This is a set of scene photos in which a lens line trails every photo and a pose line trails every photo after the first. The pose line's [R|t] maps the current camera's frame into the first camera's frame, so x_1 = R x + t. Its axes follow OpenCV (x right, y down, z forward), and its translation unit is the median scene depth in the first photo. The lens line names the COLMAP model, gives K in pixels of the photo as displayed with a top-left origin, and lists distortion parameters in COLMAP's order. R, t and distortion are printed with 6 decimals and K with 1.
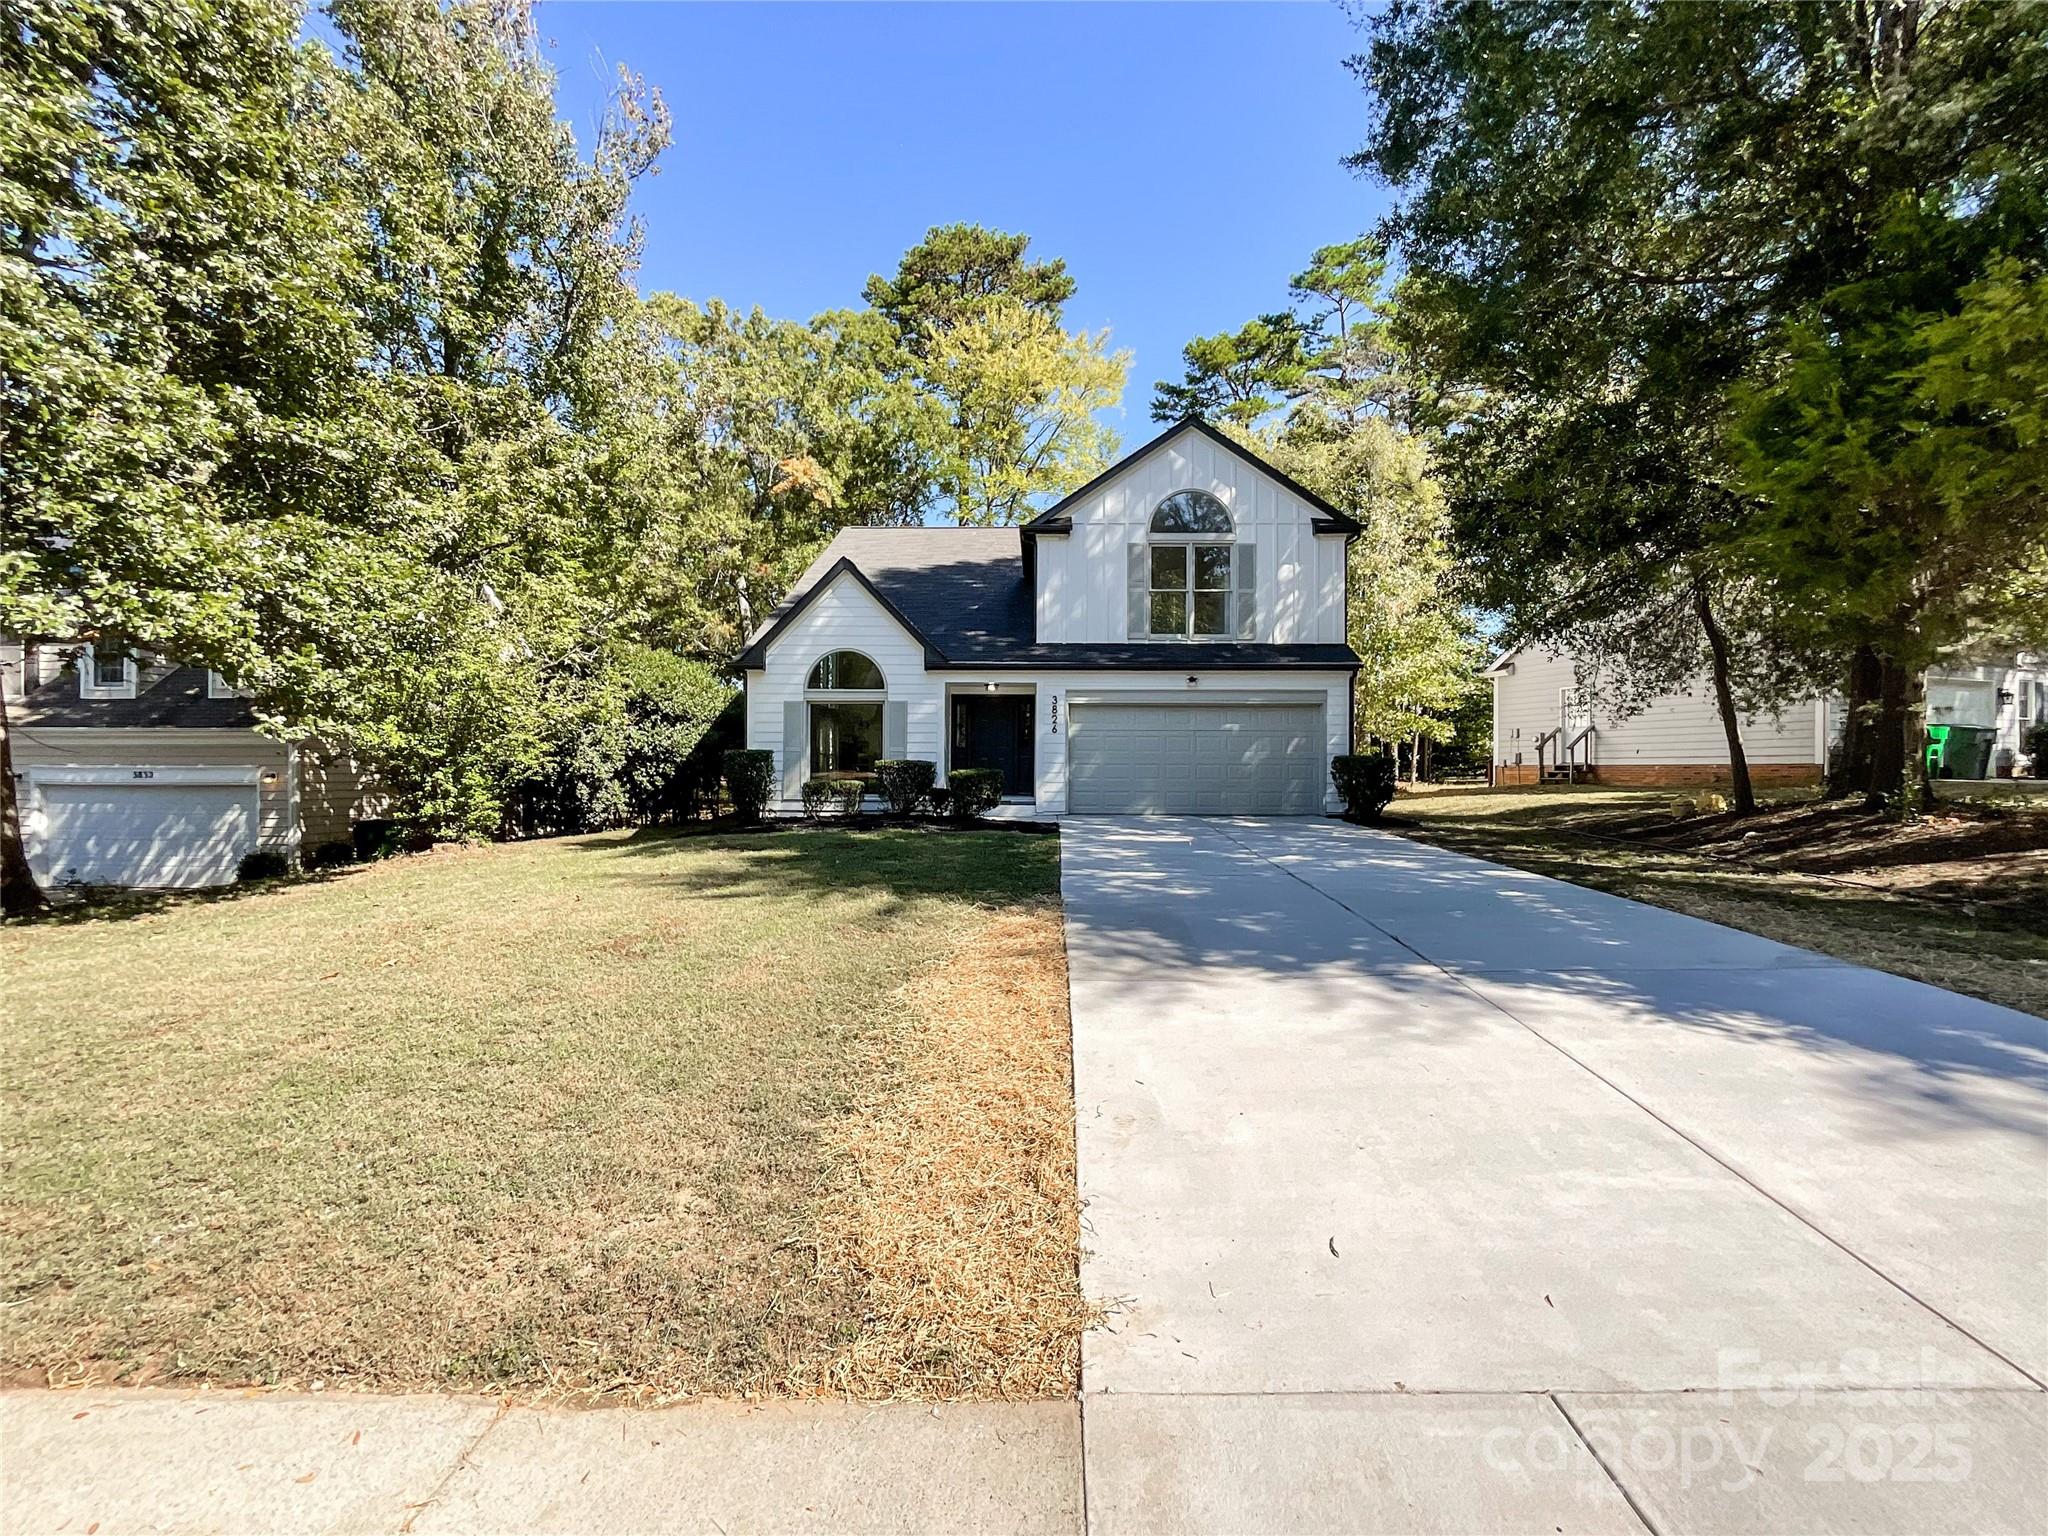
lens RADIAL K [[844.5, 0, 1003.2], [0, 844.5, 757.2], [0, 0, 1]] dist [-0.010129, 0.000762]
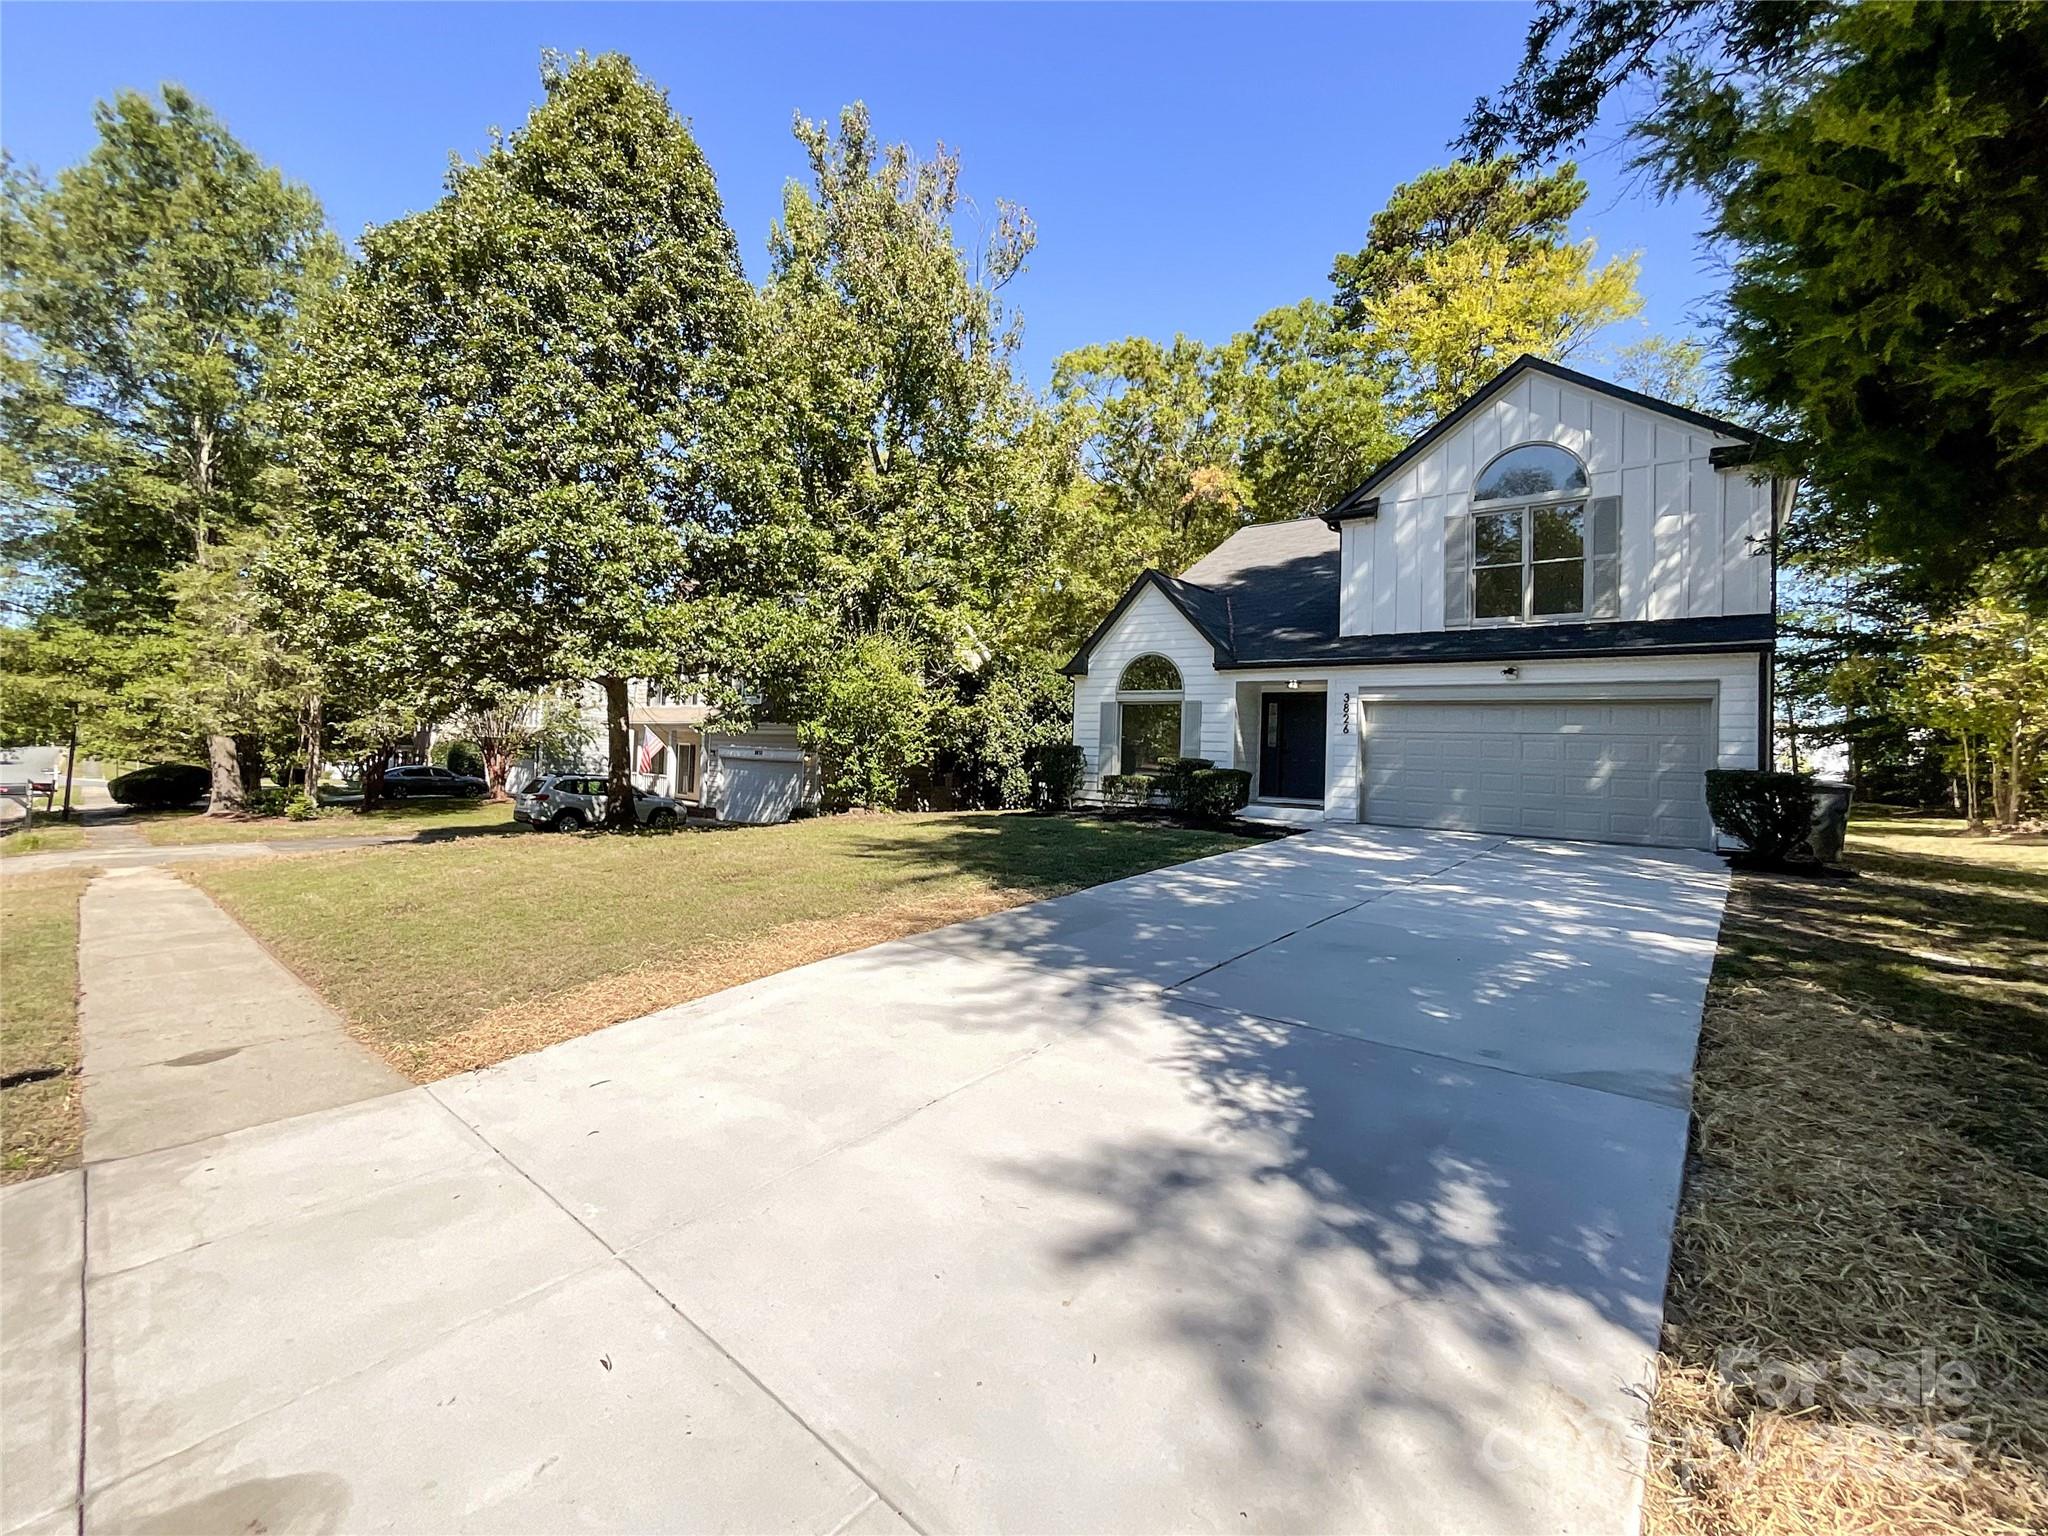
lens RADIAL K [[844.5, 0, 1000.4], [0, 844.5, 723.0], [0, 0, 1]] dist [-0.010129, 0.000762]
pose [[0.785866, 0.004434, -0.618381, 0.327272], [-0.024347, 0.999421, -0.023775, -0.008732], [0.617918, 0.033740, 0.785518, 0.039987]]
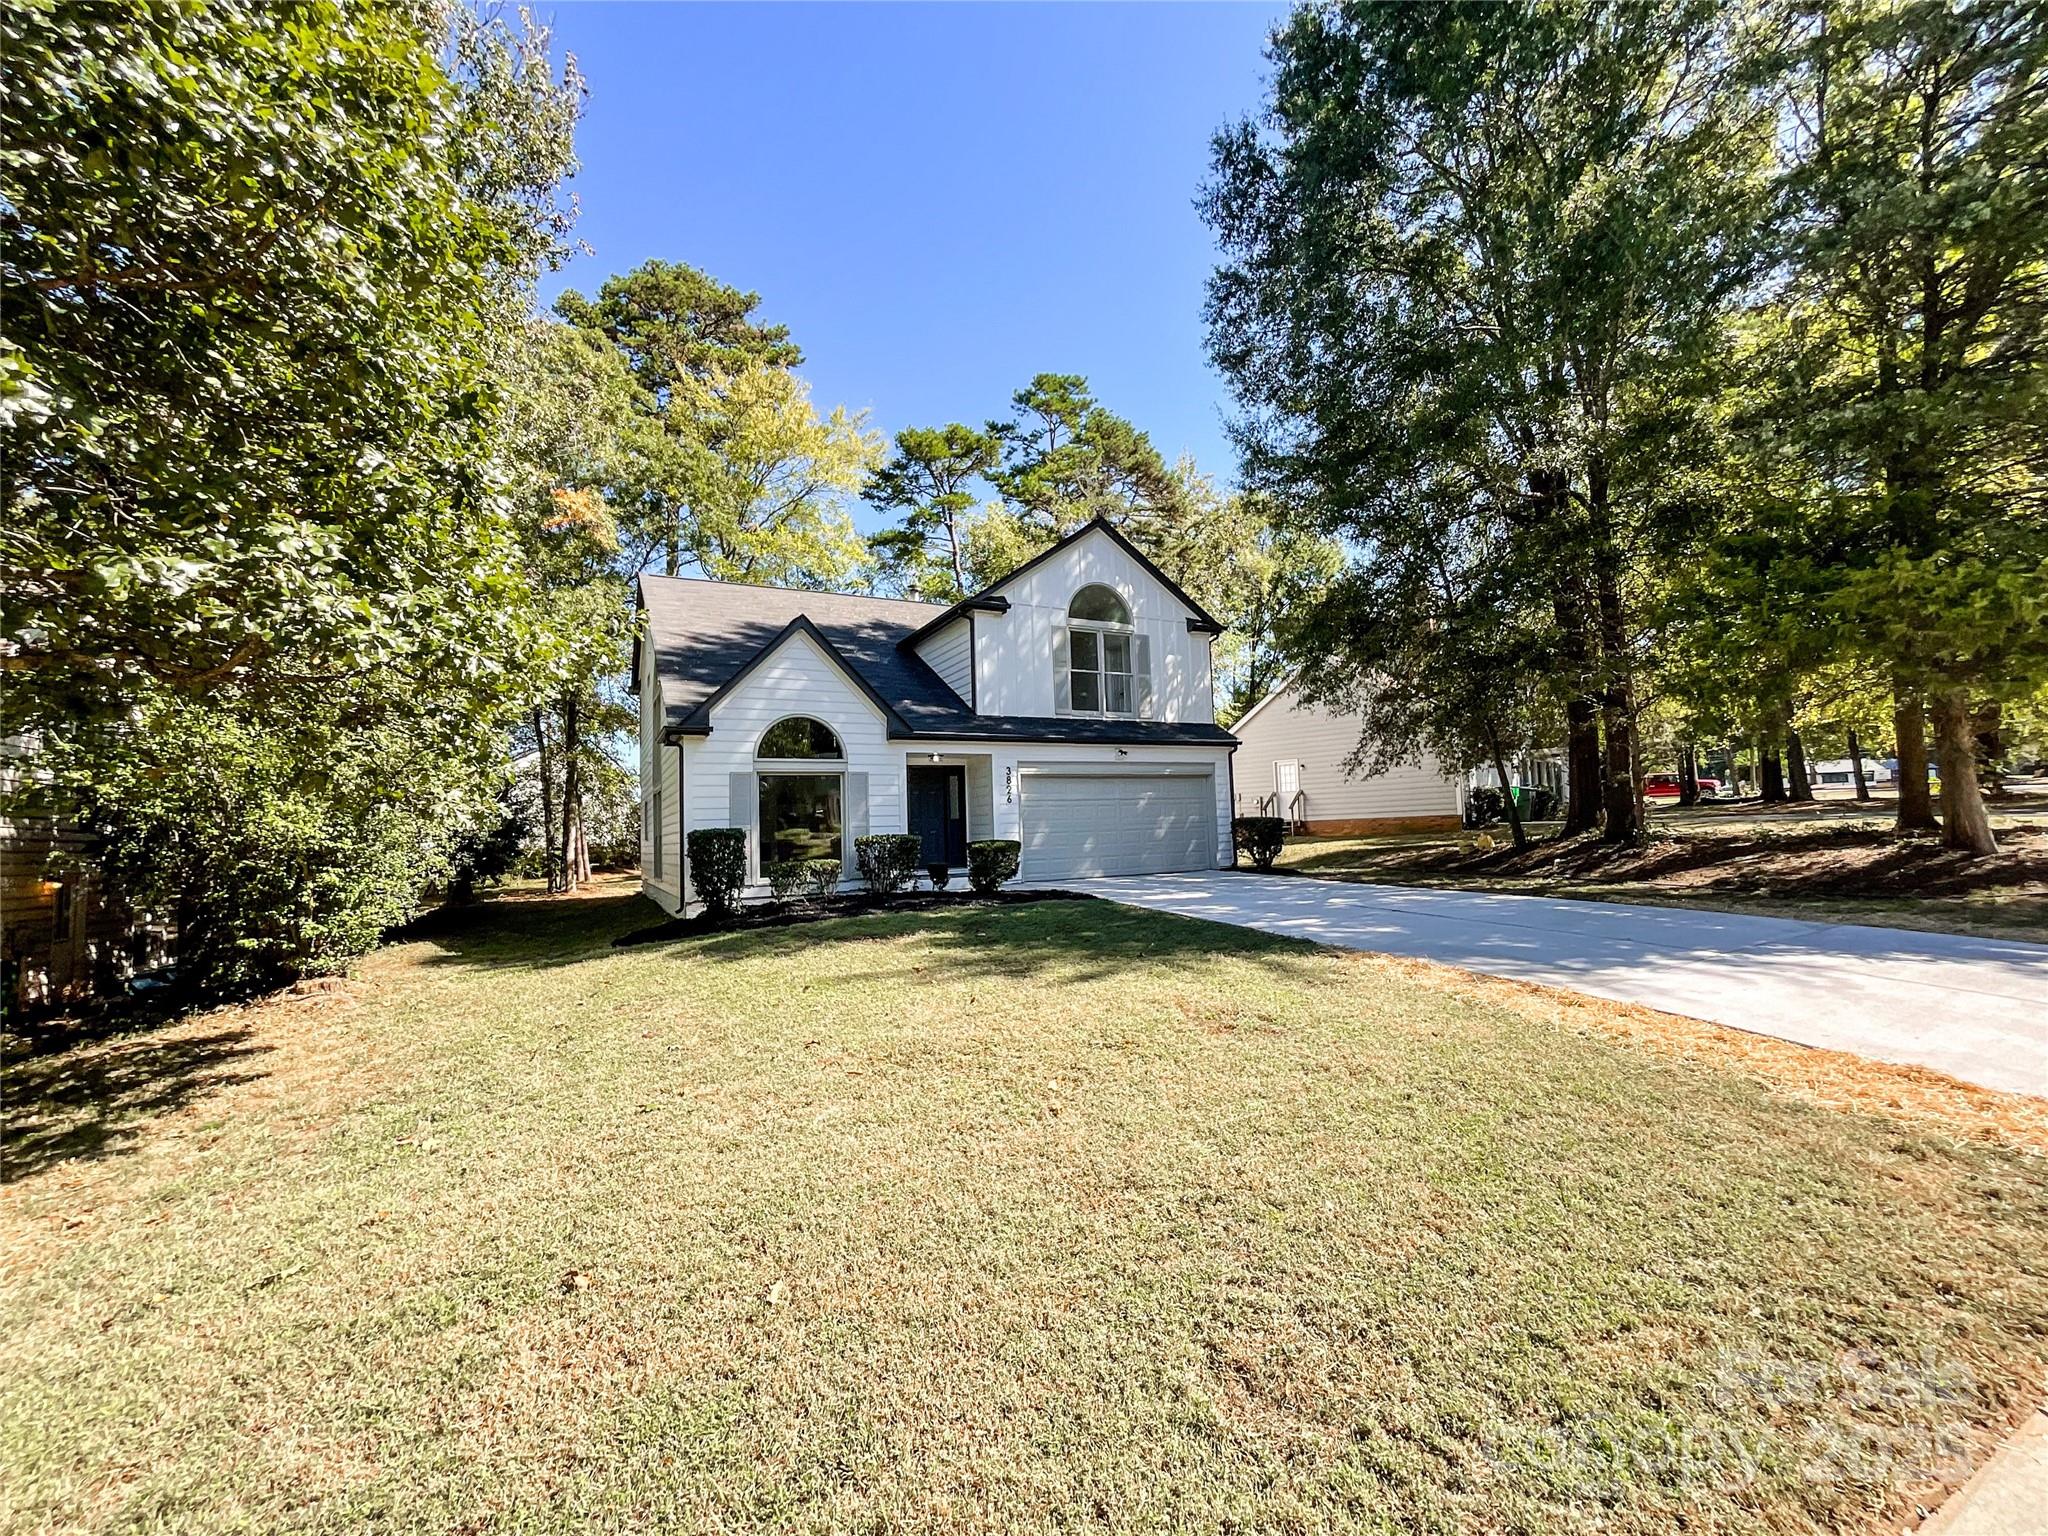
lens RADIAL K [[844.5, 0, 986.7], [0, 844.5, 777.5], [0, 0, 1]] dist [-0.010129, 0.000762]
pose [[0.882406, -0.004763, 0.470465, -0.437645], [0.031247, 0.998334, -0.048499, -0.010581], [-0.469451, 0.057497, 0.881085, 0.104094]]
